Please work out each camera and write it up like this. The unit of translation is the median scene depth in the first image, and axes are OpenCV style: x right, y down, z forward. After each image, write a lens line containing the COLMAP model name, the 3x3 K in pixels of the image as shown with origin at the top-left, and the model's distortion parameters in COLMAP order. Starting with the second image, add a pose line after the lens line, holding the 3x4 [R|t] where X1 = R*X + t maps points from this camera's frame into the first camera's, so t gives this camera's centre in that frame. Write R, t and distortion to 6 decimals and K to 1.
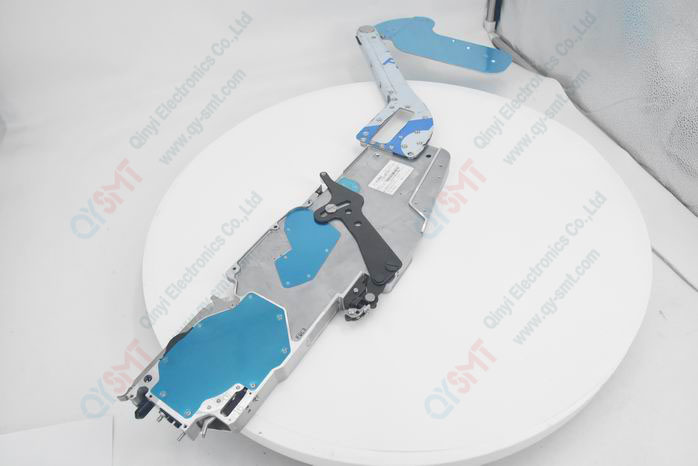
lens RADIAL K [[481.0, 0, 349.0], [0, 481.0, 233.0], [0, 0, 1]] dist [-0.107491, 0.000947]
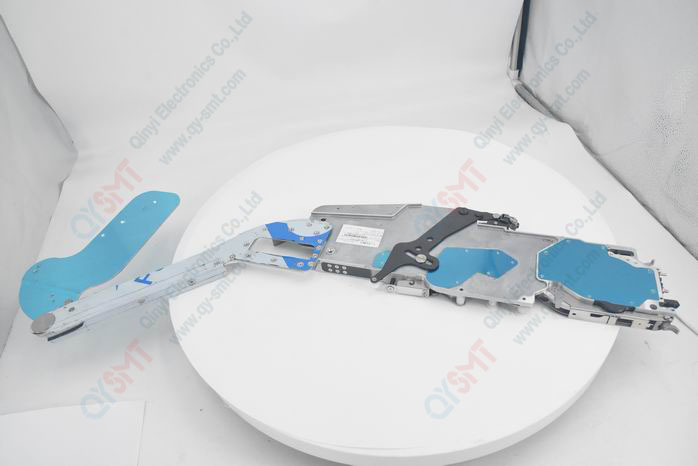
lens RADIAL K [[474.4, 0, 349.0], [0, 474.4, 233.0], [0, 0, 1]] dist [-0.072461, 0.000730]
pose [[-0.247136, -0.602570, 0.758837, -0.738663], [0.778830, 0.342397, 0.525535, -0.724790], [-0.576495, 0.720884, 0.384681, 0.616265]]
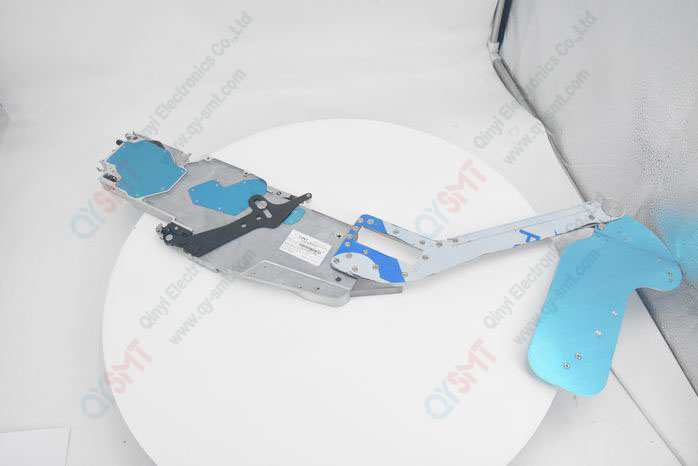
lens RADIAL K [[481.0, 0, 349.0], [0, 481.0, 233.0], [0, 0, 1]] dist [-0.107491, 0.000947]
pose [[0.073859, 0.840185, -0.537246, 0.649905], [-0.700723, 0.427043, 0.571508, -0.818854], [0.709600, 0.334249, 0.620278, 0.421125]]
